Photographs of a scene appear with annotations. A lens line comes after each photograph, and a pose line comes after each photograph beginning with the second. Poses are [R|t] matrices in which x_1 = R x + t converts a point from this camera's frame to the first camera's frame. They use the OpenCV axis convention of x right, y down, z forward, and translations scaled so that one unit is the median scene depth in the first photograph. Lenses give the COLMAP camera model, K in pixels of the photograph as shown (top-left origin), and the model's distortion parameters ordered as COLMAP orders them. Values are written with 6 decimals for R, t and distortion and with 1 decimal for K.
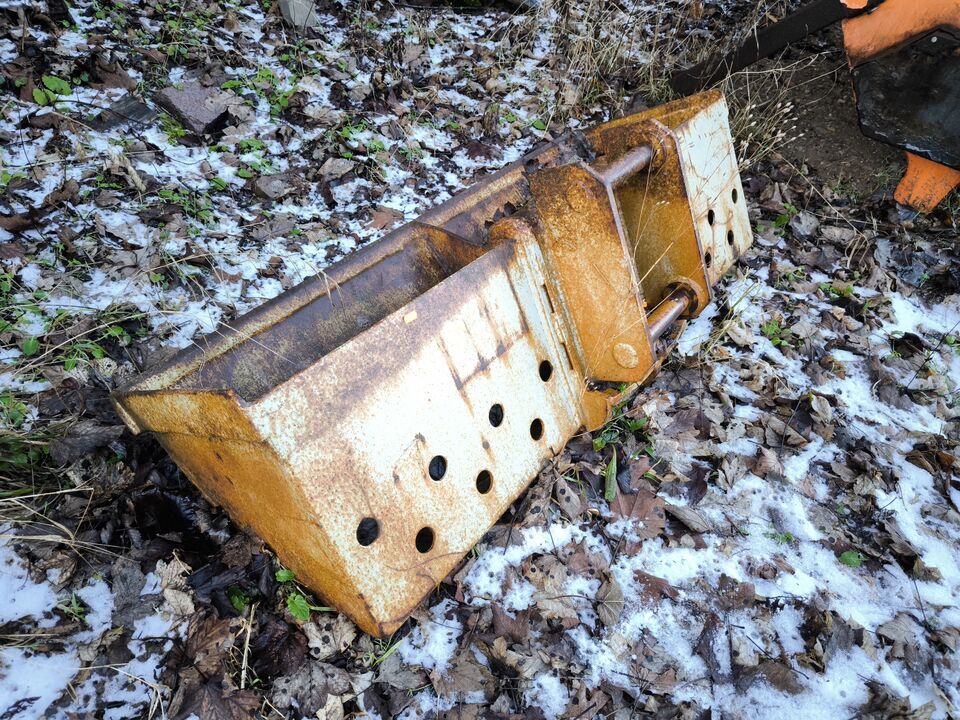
lens RADIAL K [[659.2, 0, 485.9], [0, 659.2, 358.9], [0, 0, 1]] dist [0.035738, -0.028737]
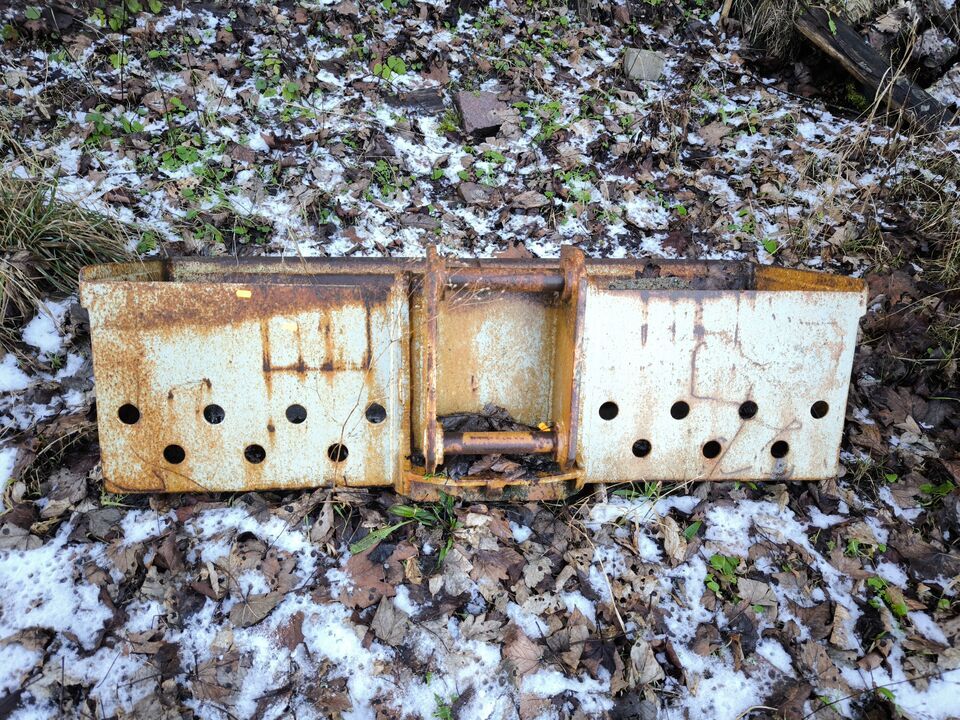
lens RADIAL K [[659.2, 0, 485.9], [0, 659.2, 358.9], [0, 0, 1]] dist [0.035738, -0.028737]
pose [[0.677915, 0.495937, -0.542658, 0.612331], [-0.517234, 0.846323, 0.127303, -0.233439], [0.522398, 0.194380, 0.830251, 0.157594]]
